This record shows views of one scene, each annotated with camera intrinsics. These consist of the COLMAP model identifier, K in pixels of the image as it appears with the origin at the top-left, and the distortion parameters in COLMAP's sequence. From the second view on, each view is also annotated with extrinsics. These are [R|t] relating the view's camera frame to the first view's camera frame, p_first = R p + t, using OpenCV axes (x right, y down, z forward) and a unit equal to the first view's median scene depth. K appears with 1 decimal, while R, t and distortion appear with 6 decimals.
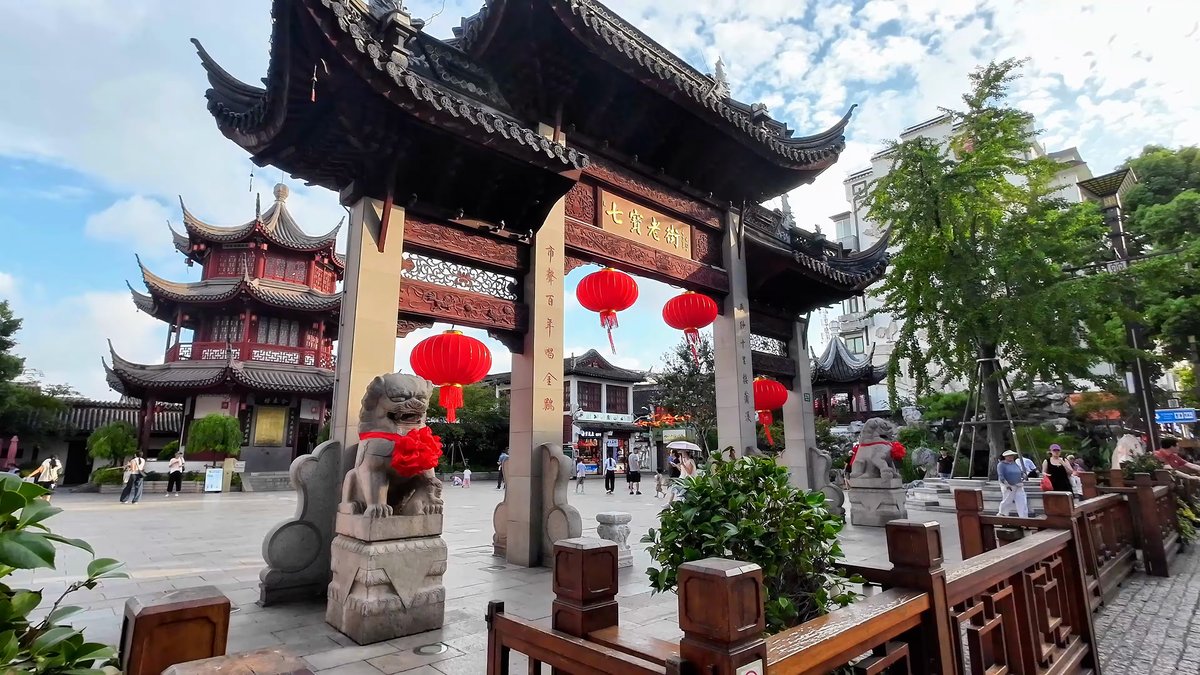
lens RADIAL K [[579.3, 0, 597.8], [0, 579.3, 338.0], [0, 0, 1]] dist [0.003605, -0.003853]
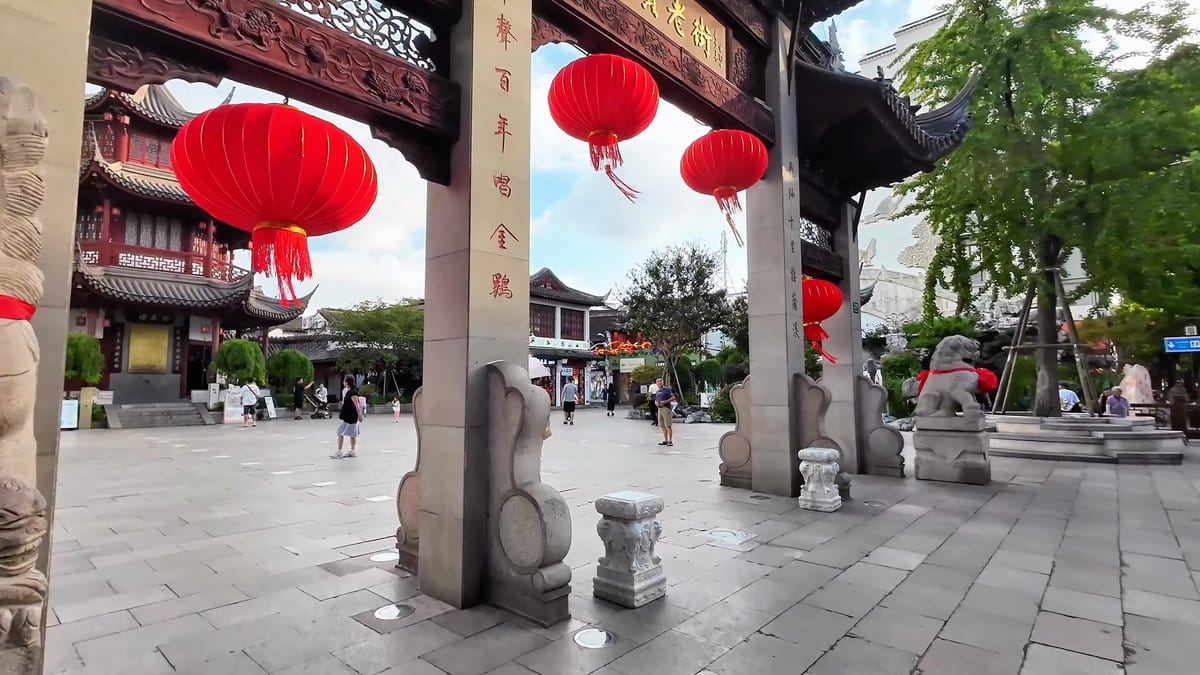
lens RADIAL K [[579.3, 0, 601.1], [0, 579.3, 338.0], [0, 0, 1]] dist [0.003605, -0.003853]
pose [[0.995222, 0.010731, 0.097043, -0.015342], [-0.022144, 0.992848, 0.117315, 0.032516], [-0.095090, -0.118904, 0.988342, 0.160630]]
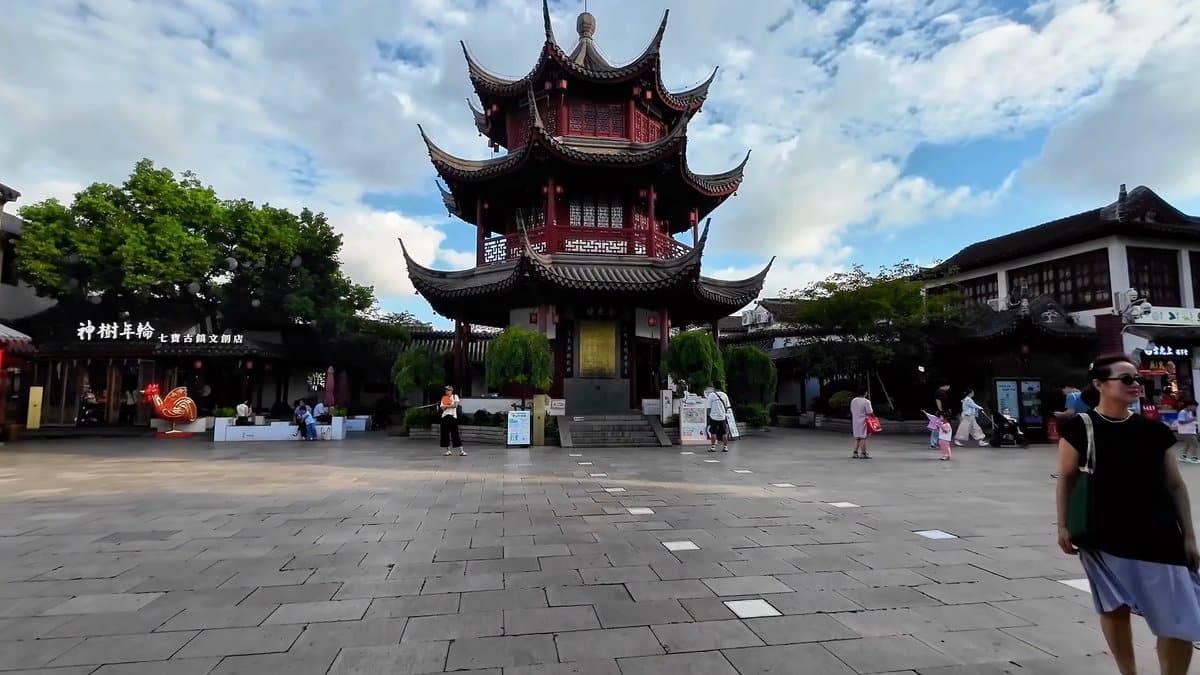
lens RADIAL K [[579.3, 0, 600.7], [0, 579.3, 333.9], [0, 0, 1]] dist [0.003605, -0.003853]
pose [[0.839413, -0.049188, -0.541264, -0.222614], [0.102828, 0.992283, 0.069294, 0.102052], [0.533679, -0.113824, 0.837992, 0.501484]]
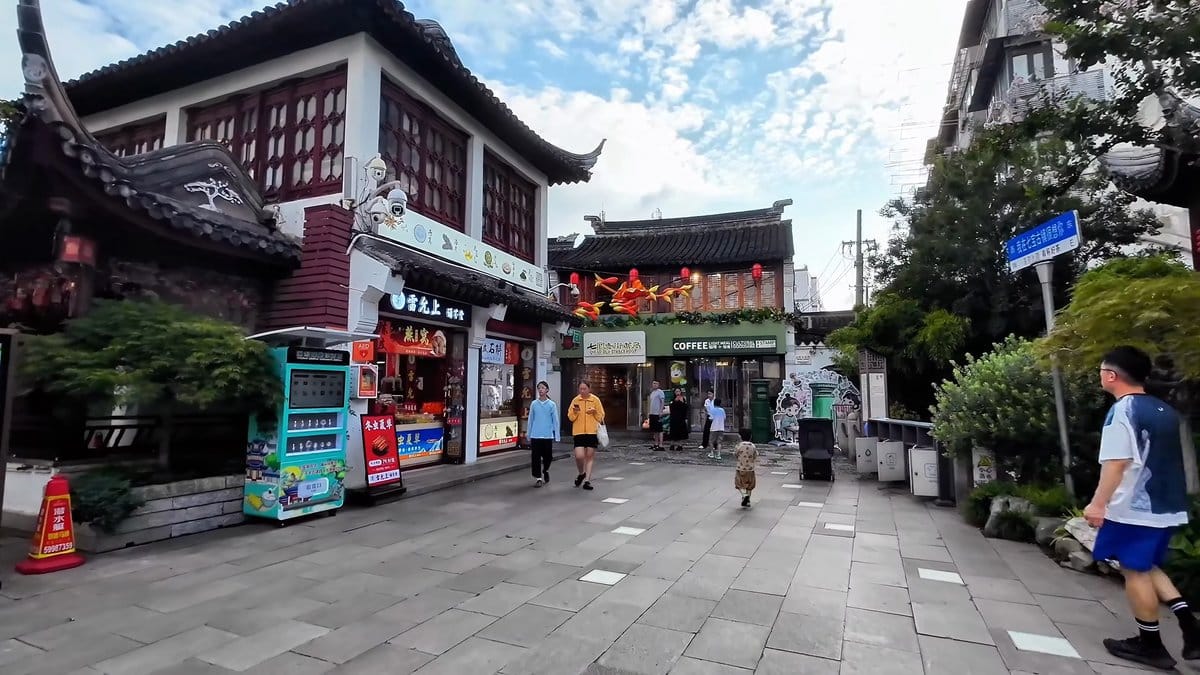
lens RADIAL K [[579.3, 0, 596.6], [0, 579.3, 338.3], [0, 0, 1]] dist [0.003605, -0.003853]
pose [[0.927104, 0.044220, 0.372186, -0.055730], [-0.083362, 0.992471, 0.089734, 0.227529], [-0.365416, -0.114219, 0.923810, 1.120483]]
